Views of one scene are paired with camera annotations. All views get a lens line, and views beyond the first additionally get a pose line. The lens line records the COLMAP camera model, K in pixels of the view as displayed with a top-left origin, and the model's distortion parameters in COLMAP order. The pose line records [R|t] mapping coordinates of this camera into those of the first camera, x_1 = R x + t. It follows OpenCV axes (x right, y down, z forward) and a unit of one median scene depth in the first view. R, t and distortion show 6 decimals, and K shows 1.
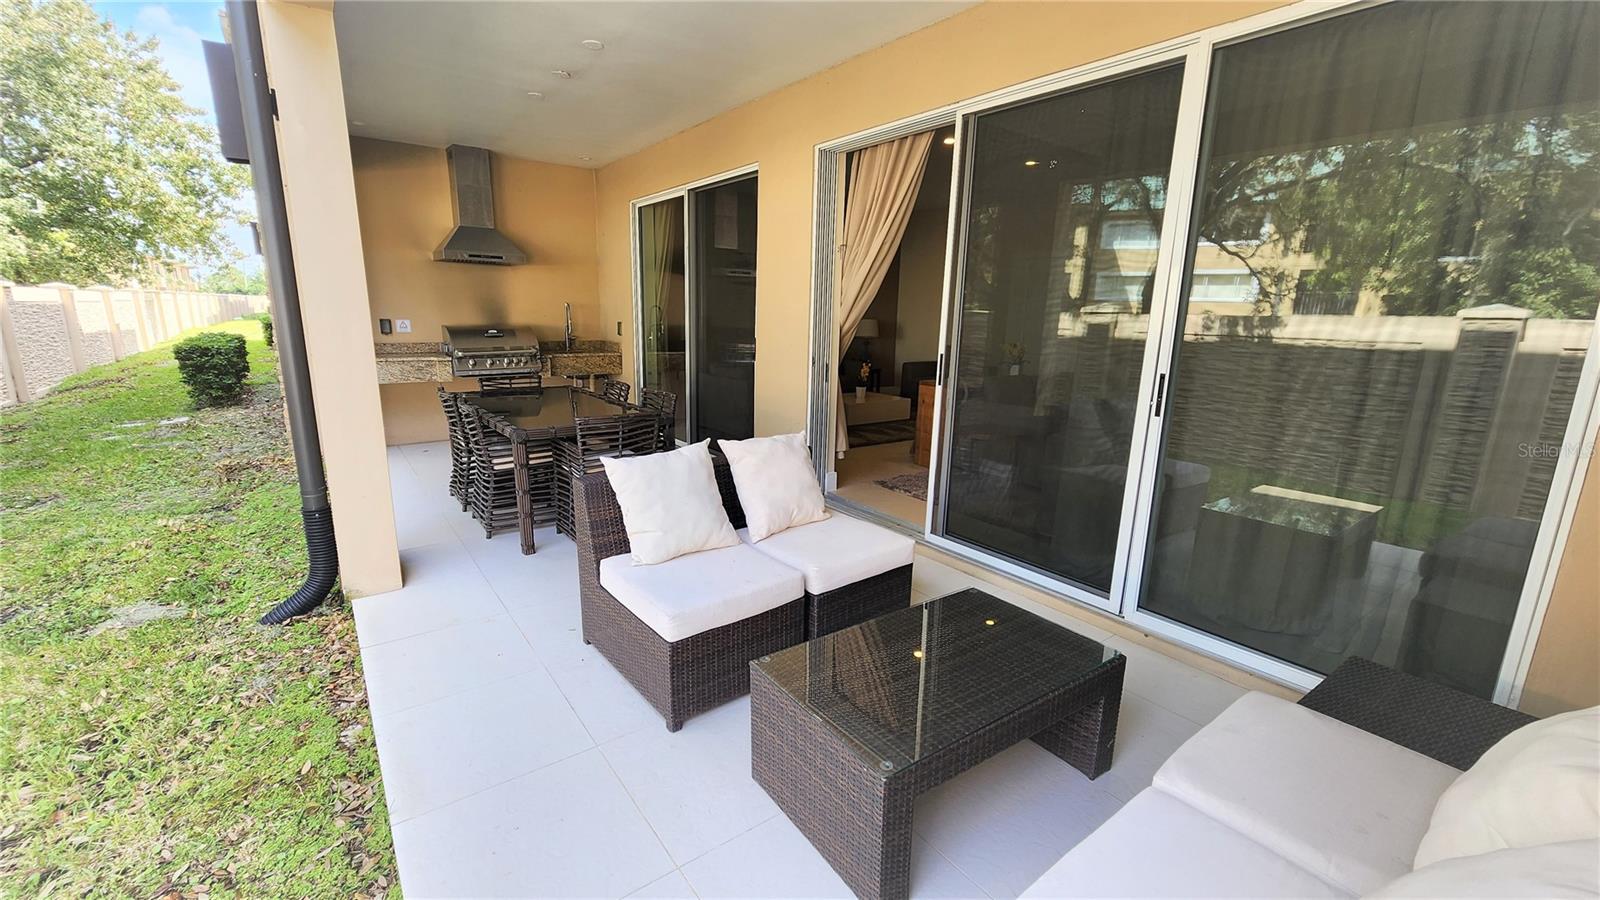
lens RADIAL K [[655.1, 0, 797.1], [0, 655.1, 457.3], [0, 0, 1]] dist [-0.002641, 0.000092]
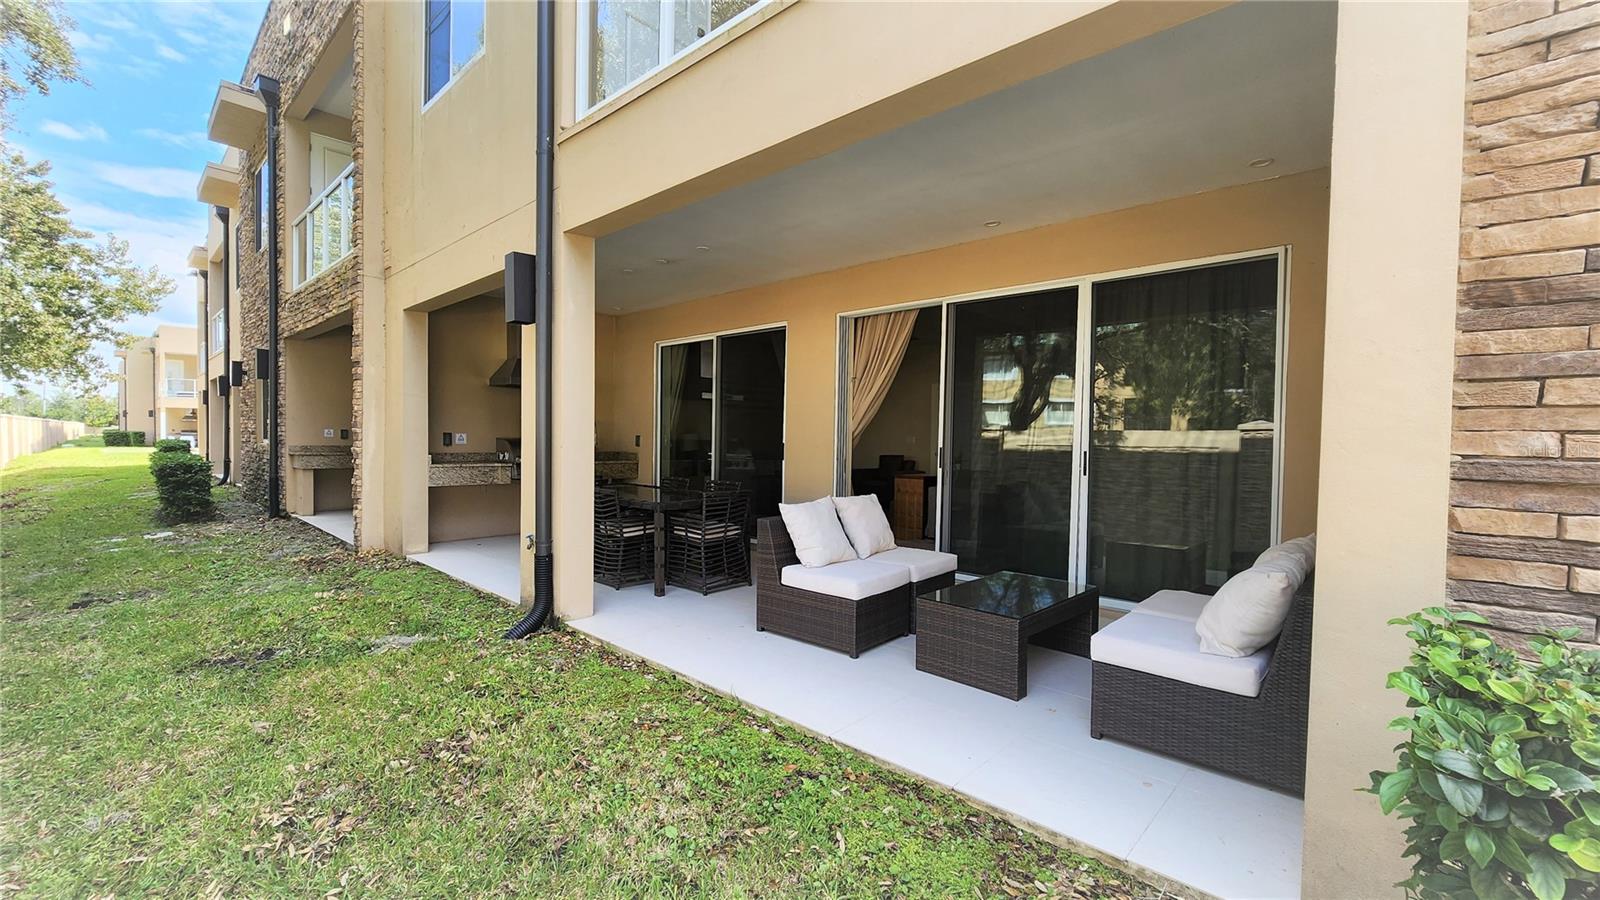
lens RADIAL K [[657.8, 0, 791.5], [0, 657.8, 456.3], [0, 0, 1]] dist [0.001145, -0.000139]
pose [[0.984921, -0.010298, 0.172701, -0.200799], [0.042549, 0.981985, -0.184105, 0.067535], [-0.167693, 0.188677, 0.967616, -0.219601]]
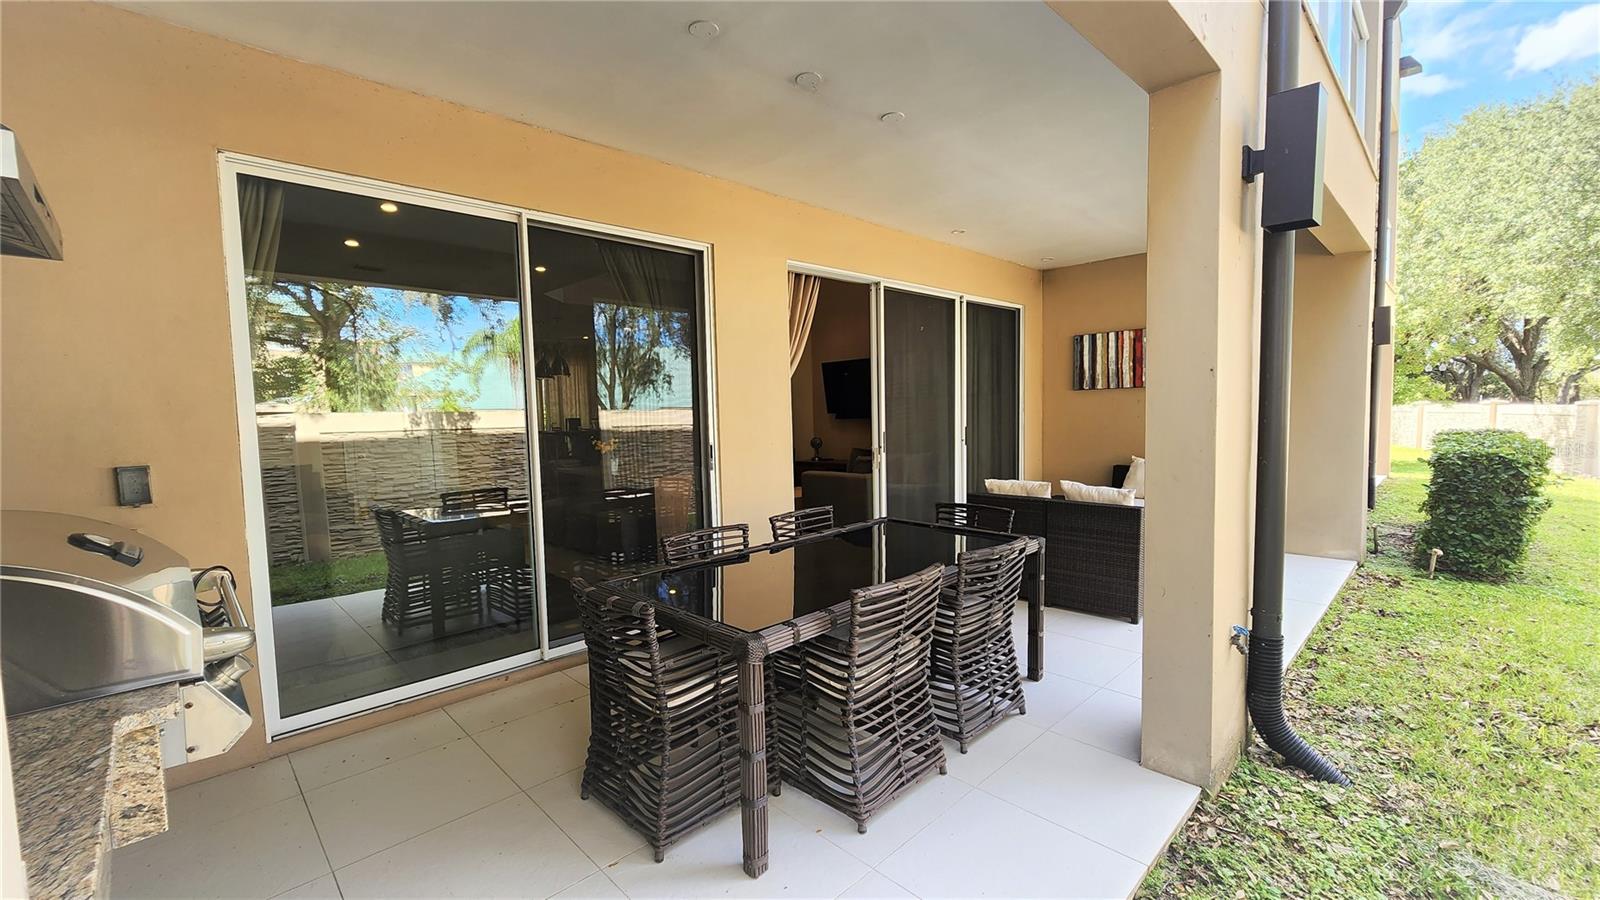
lens RADIAL K [[655.1, 0, 797.1], [0, 655.1, 457.3], [0, 0, 1]] dist [-0.002641, 0.000092]
pose [[-0.135583, -0.094033, 0.986294, -0.688138], [0.238832, 0.963028, 0.124647, -0.181307], [-0.961549, 0.252459, -0.108112, 0.742992]]
